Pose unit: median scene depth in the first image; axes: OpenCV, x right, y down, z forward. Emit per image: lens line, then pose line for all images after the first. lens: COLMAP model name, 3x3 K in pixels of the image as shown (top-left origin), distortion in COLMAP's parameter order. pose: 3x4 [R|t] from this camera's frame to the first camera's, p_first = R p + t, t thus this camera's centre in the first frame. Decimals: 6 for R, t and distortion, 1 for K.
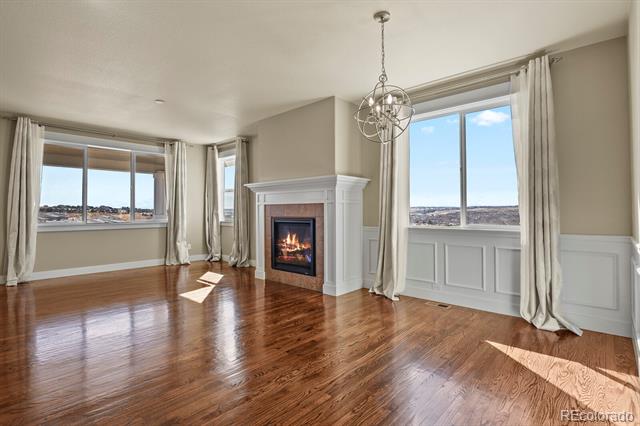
lens RADIAL K [[318.0, 0, 310.8], [0, 318.0, 204.9], [0, 0, 1]] dist [-0.011165, -0.000674]
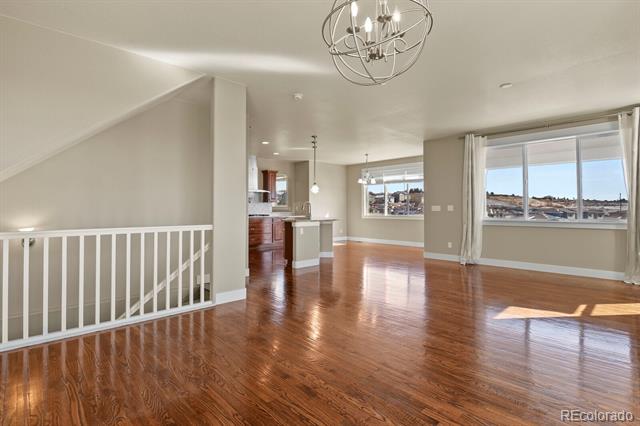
lens RADIAL K [[318.0, 0, 323.8], [0, 318.0, 206.5], [0, 0, 1]] dist [-0.011165, -0.000674]
pose [[-0.045564, -0.004858, -0.998950, 0.388990], [0.018813, 0.999807, -0.005721, 0.009963], [0.998784, -0.019054, -0.045463, 0.470949]]
